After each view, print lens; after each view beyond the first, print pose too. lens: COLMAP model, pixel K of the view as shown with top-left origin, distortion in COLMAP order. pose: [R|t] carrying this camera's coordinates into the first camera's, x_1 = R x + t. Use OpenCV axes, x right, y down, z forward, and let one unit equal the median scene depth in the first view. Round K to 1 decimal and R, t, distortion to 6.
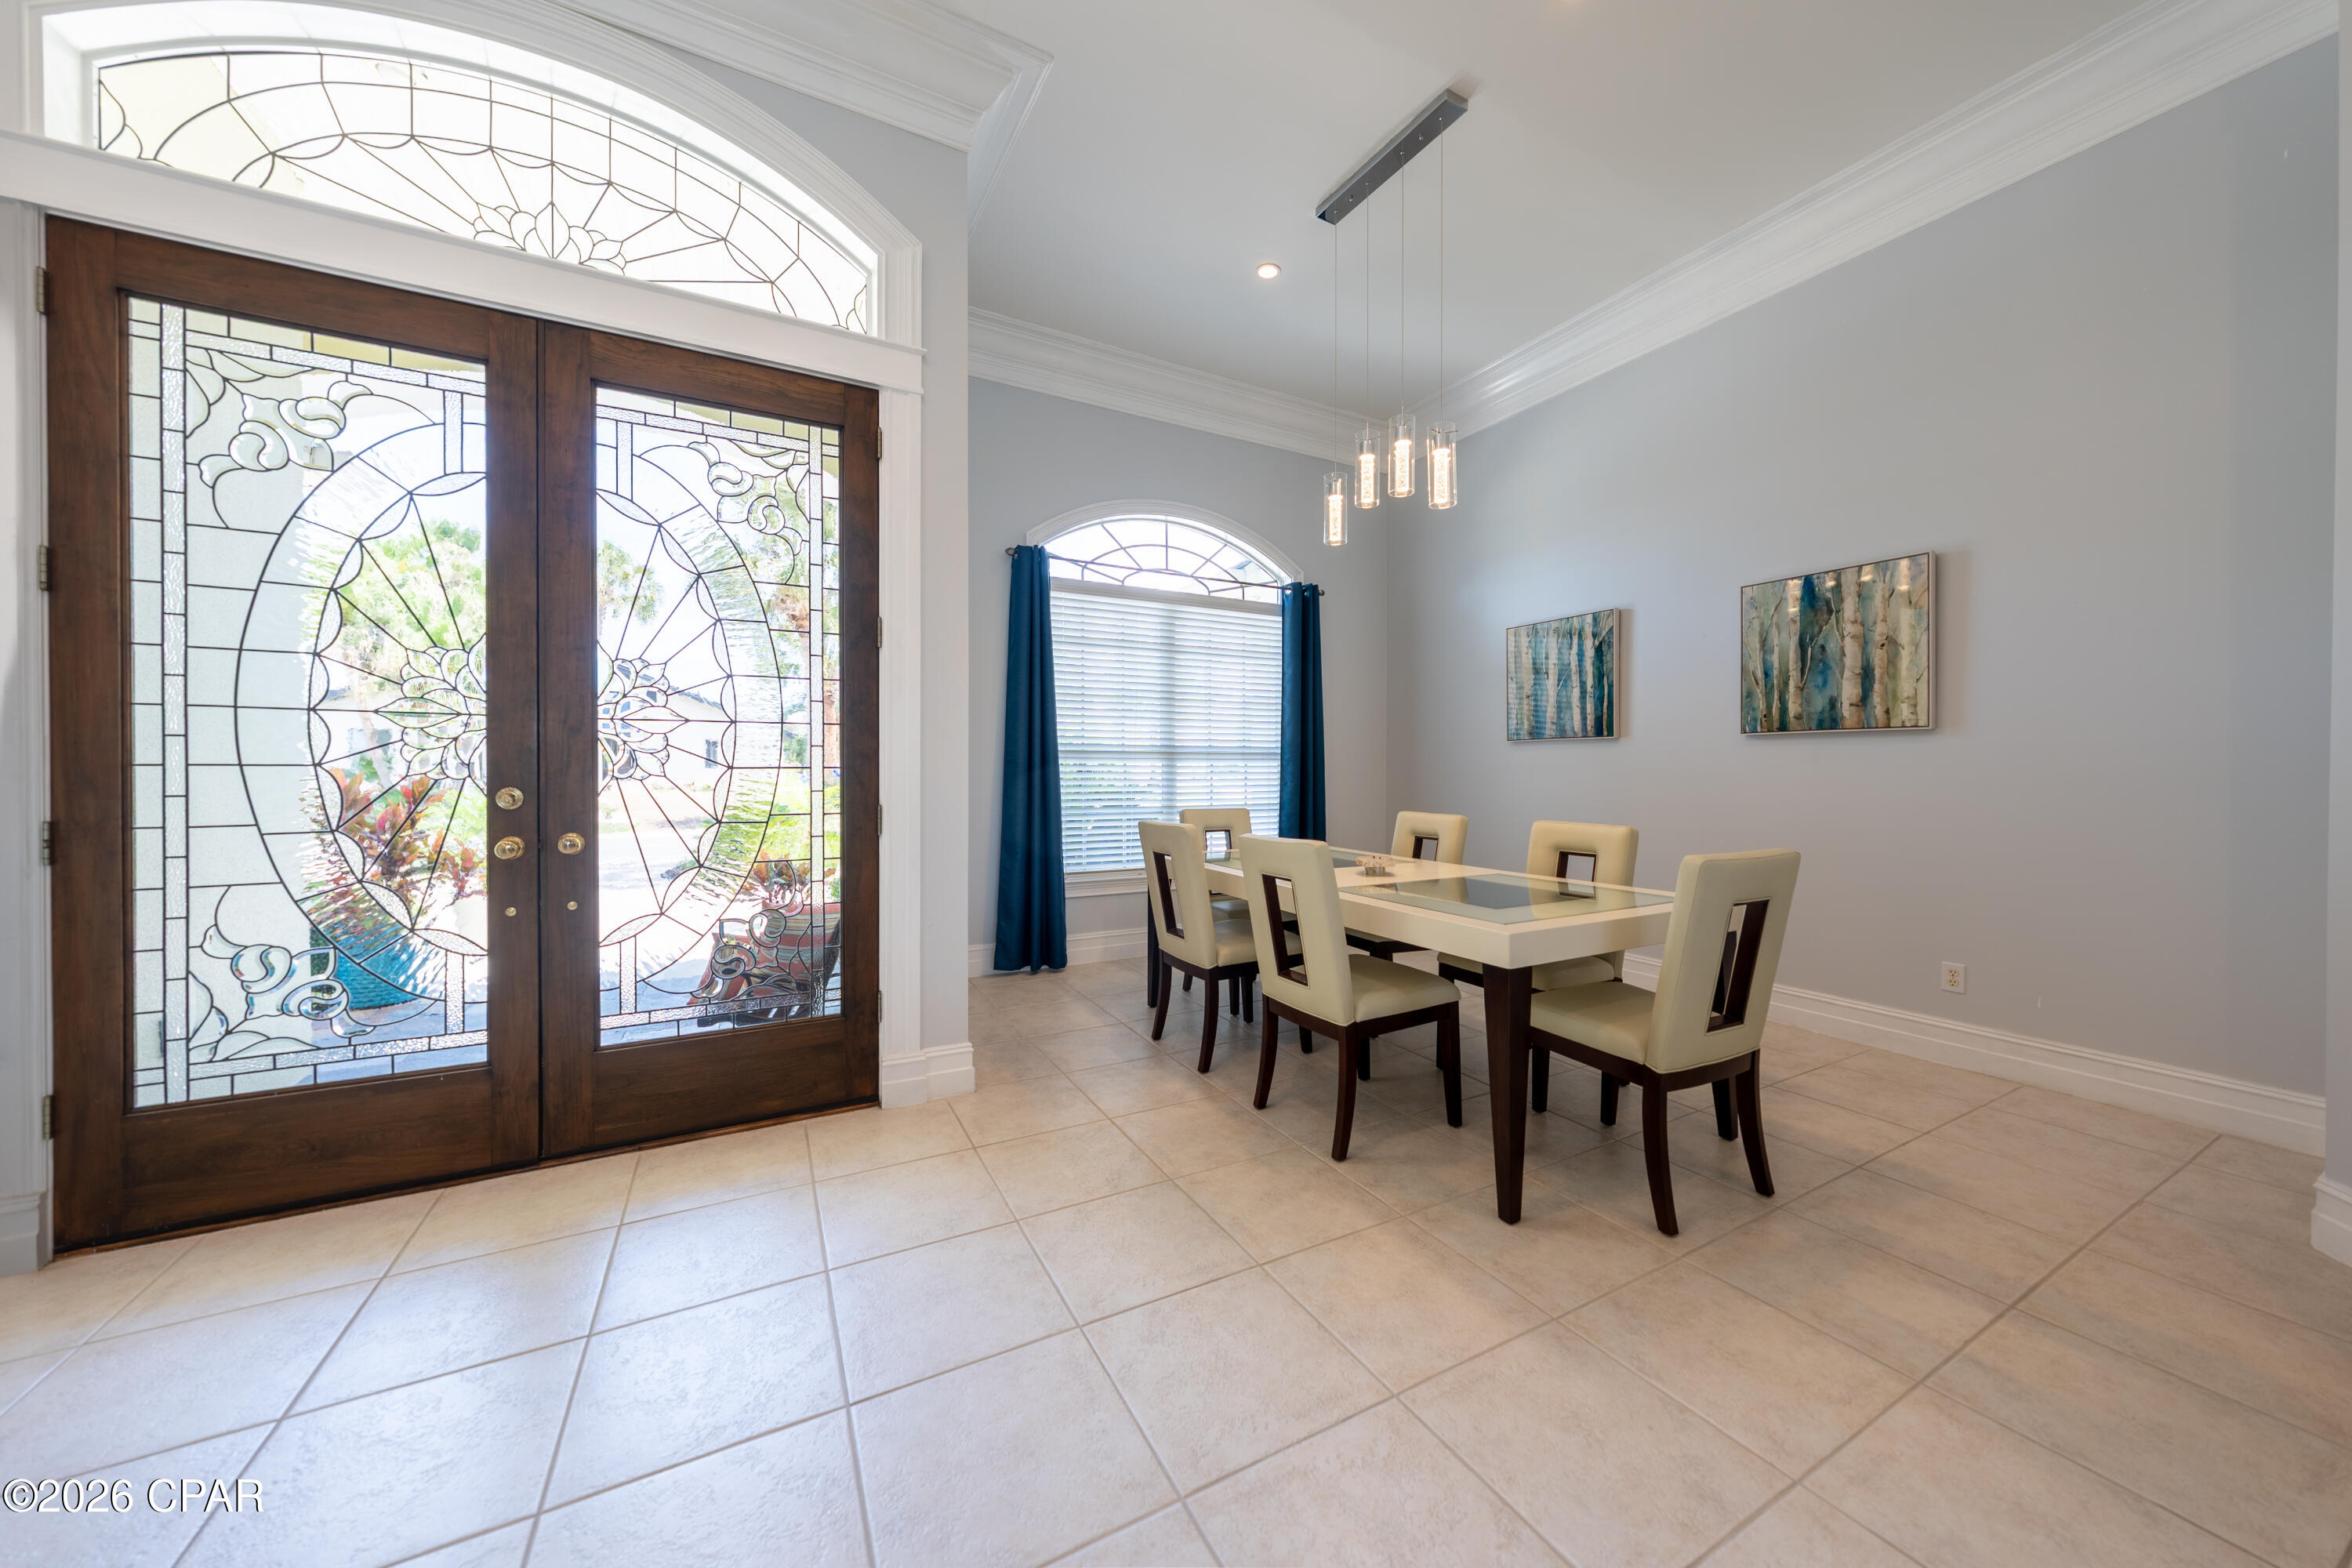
lens RADIAL K [[797.2, 0, 1176.0], [0, 797.2, 784.0], [0, 0, 1]] dist [-0.017971, 0.000028]
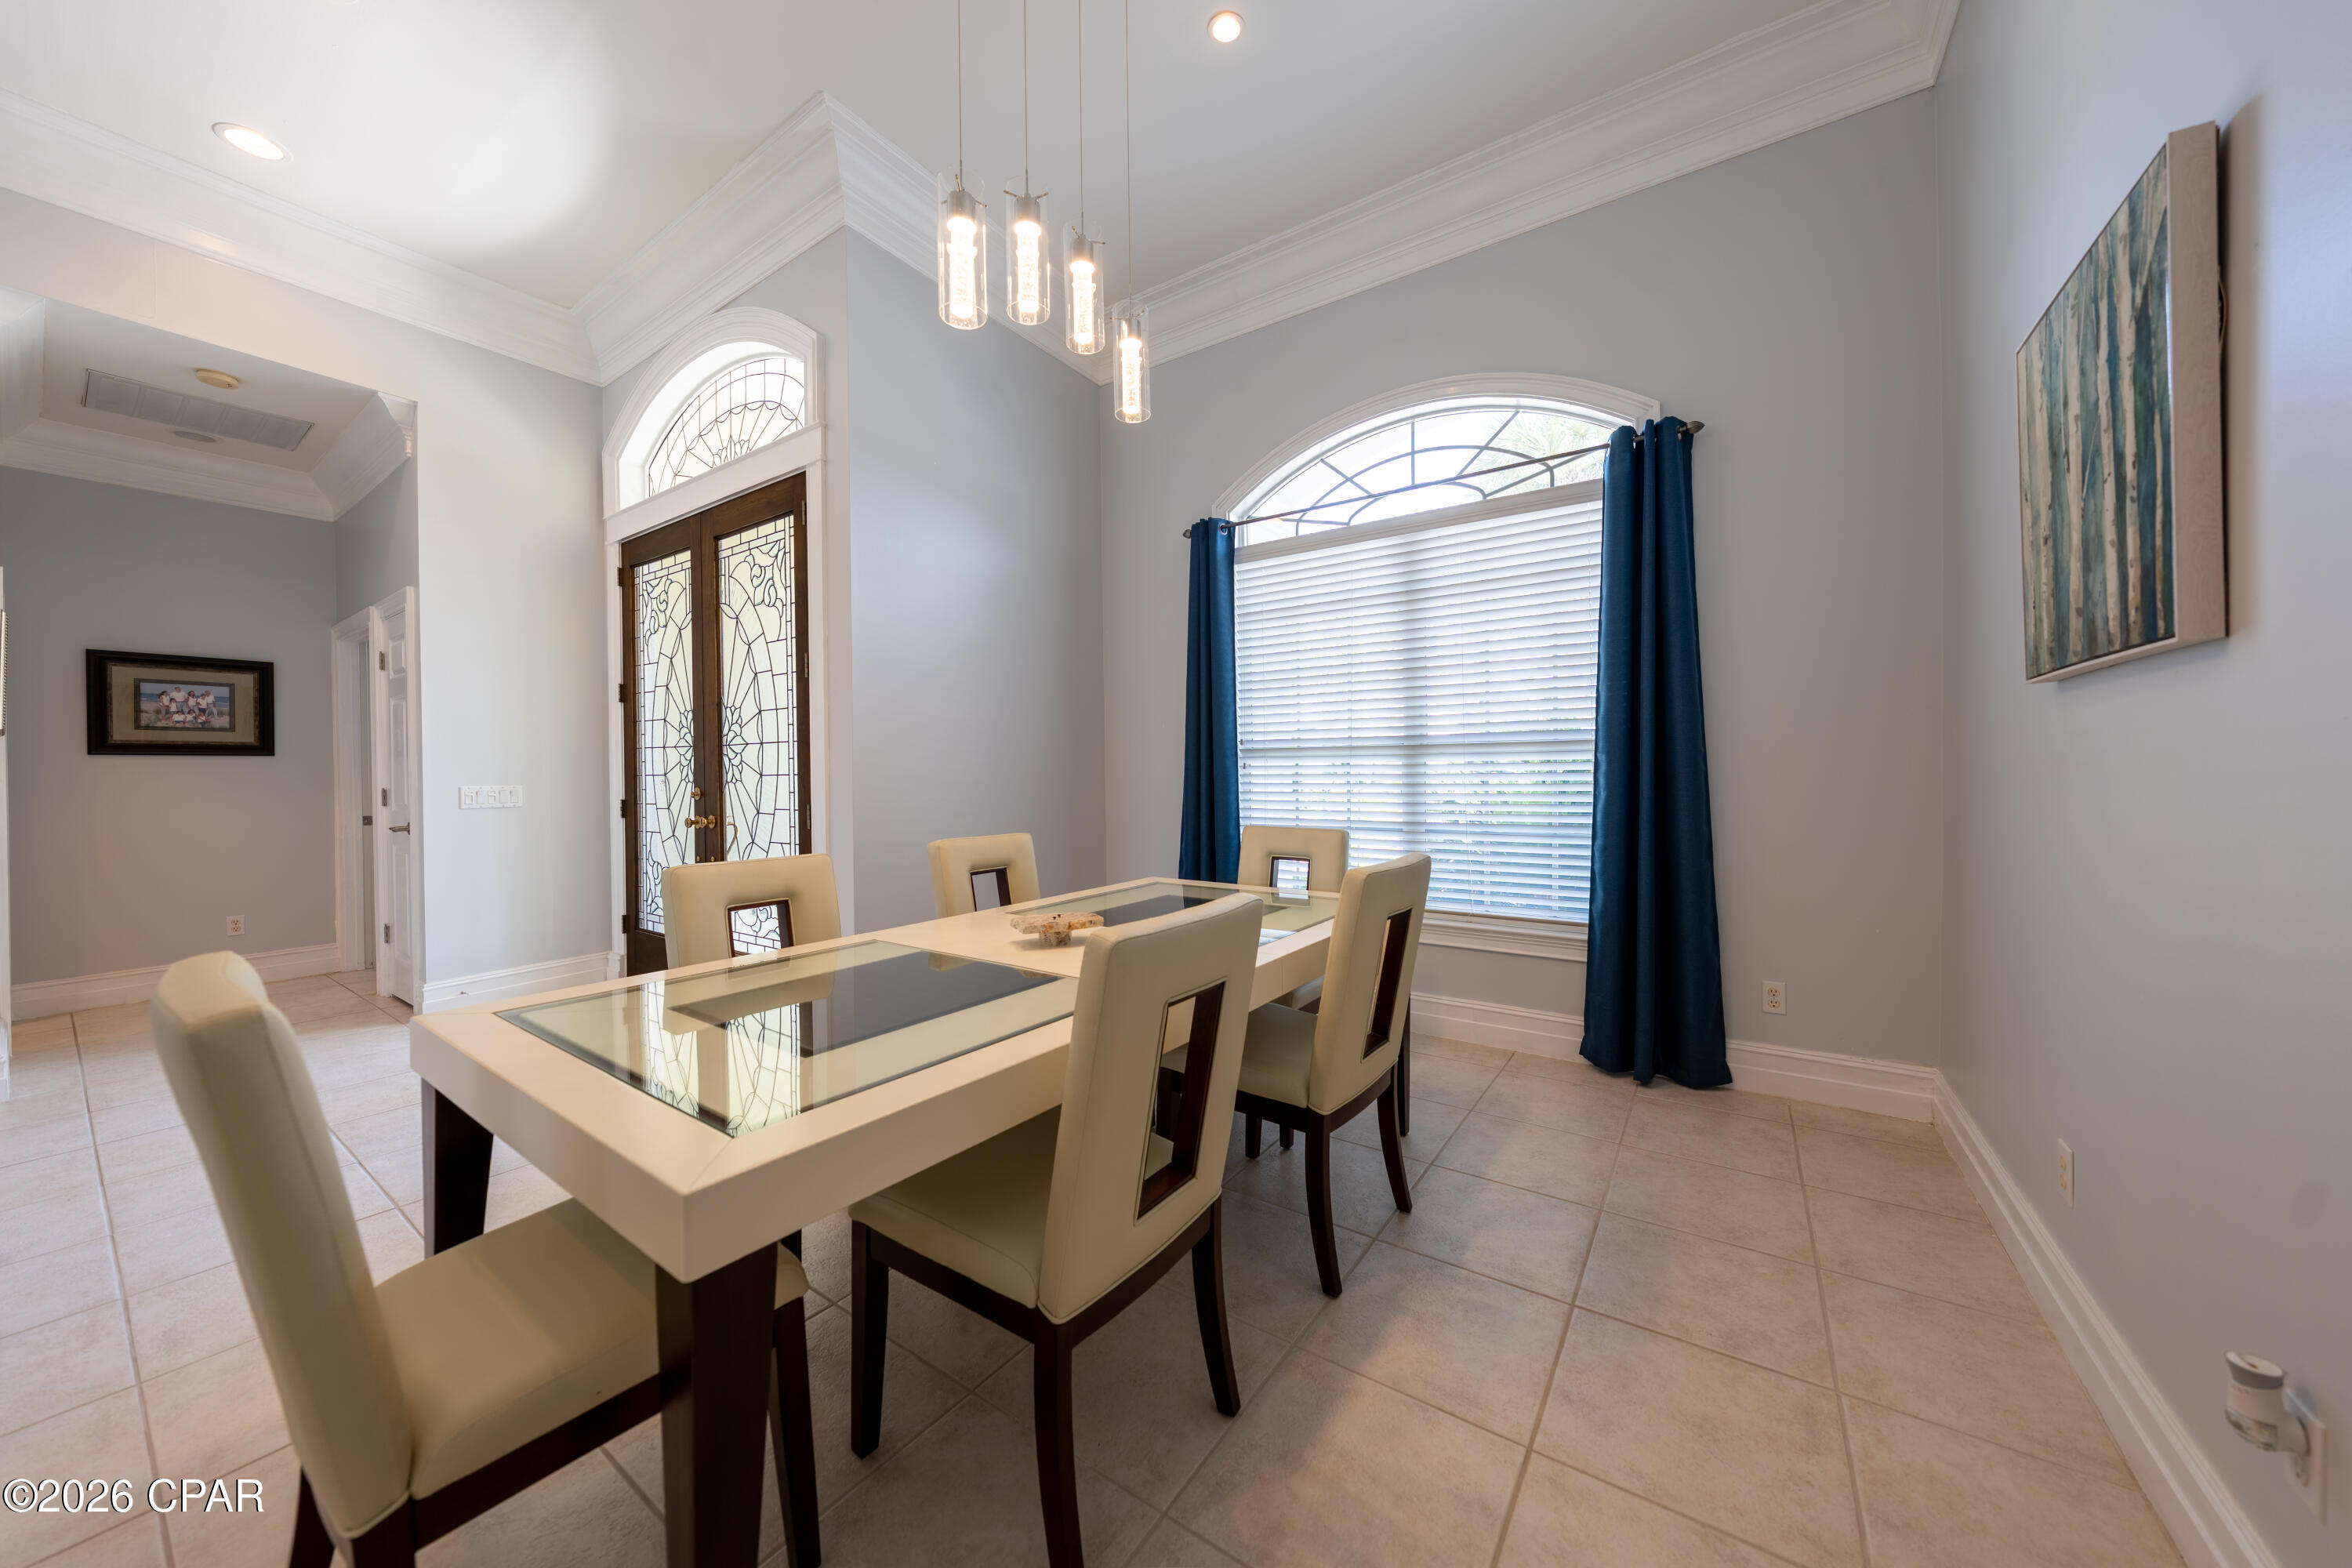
lens RADIAL K [[797.2, 0, 1176.0], [0, 797.2, 784.0], [0, 0, 1]] dist [-0.017971, 0.000028]
pose [[0.451761, 0.011229, -0.892068, 0.569872], [-0.006183, 0.999936, 0.009455, -0.011870], [0.892118, 0.001244, 0.451802, 0.544694]]
